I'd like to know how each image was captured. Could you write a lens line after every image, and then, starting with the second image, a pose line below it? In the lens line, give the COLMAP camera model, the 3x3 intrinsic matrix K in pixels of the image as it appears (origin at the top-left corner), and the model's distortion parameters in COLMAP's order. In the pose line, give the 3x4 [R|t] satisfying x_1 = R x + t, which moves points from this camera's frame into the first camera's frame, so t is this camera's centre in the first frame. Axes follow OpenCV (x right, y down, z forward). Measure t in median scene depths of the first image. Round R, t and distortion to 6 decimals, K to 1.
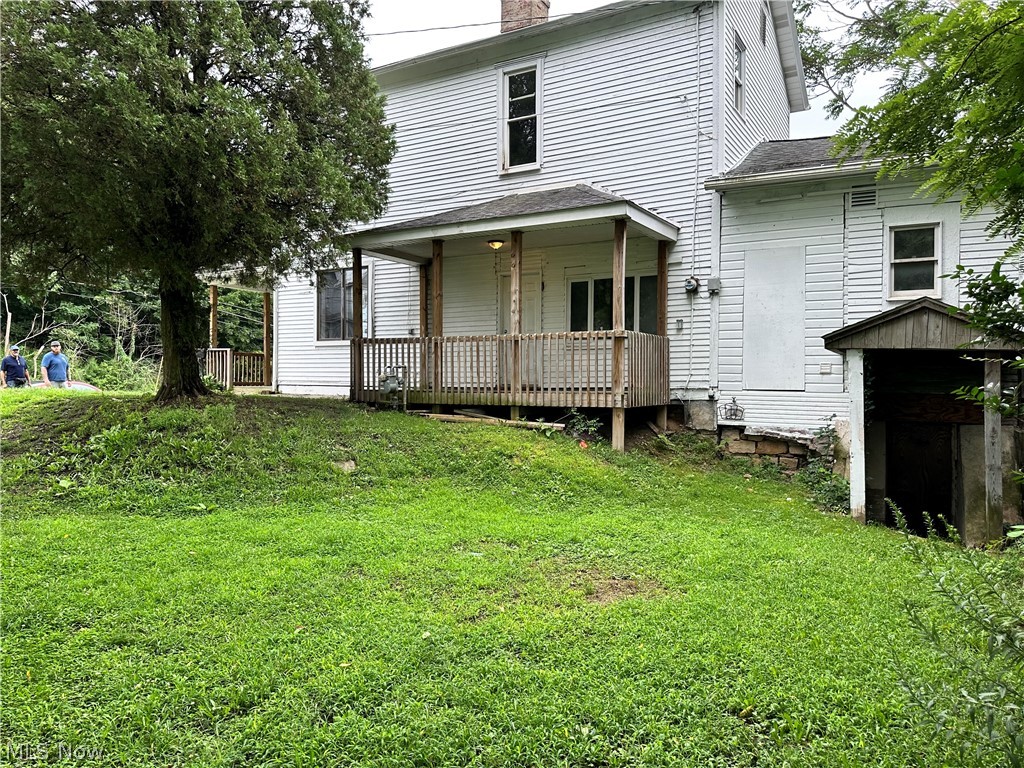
lens RADIAL K [[721.7, 0, 509.6], [0, 721.7, 382.0], [0, 0, 1]] dist [0.049502, -0.010568]
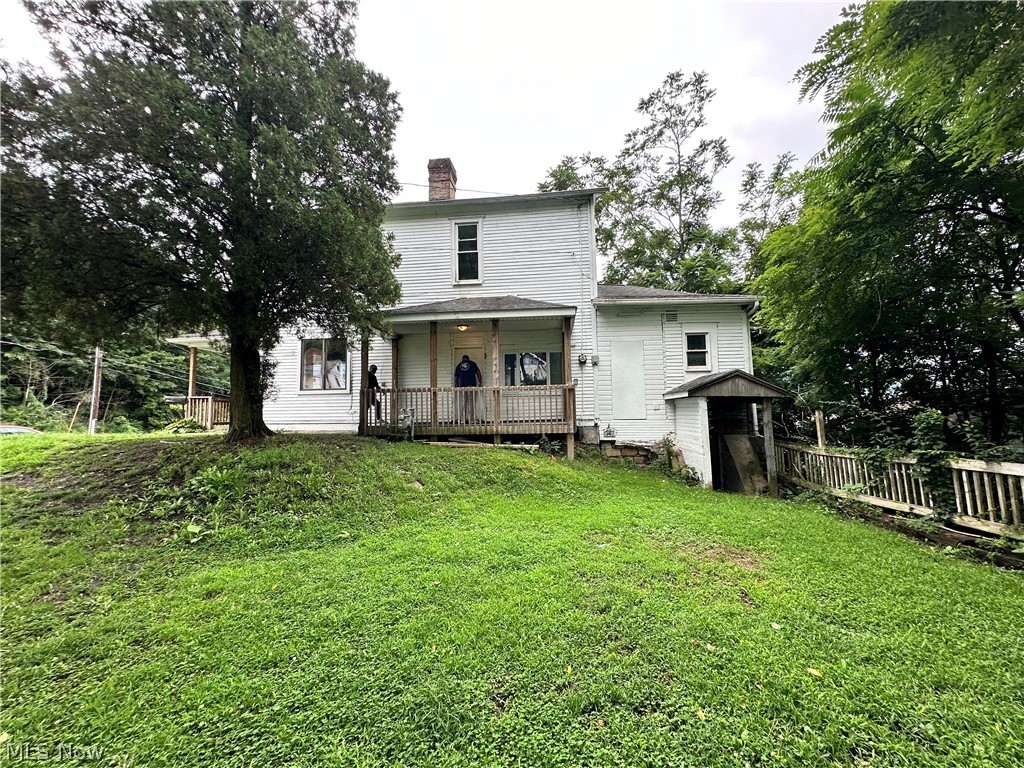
lens RADIAL K [[410.3, 0, 513.2], [0, 410.3, 375.9], [0, 0, 1]] dist [-0.004369, 0.000640]
pose [[0.909623, 0.018982, 0.415000, -0.300551], [0.020128, 0.995769, -0.089664, -0.009832], [-0.414946, 0.089913, 0.905392, 0.190783]]
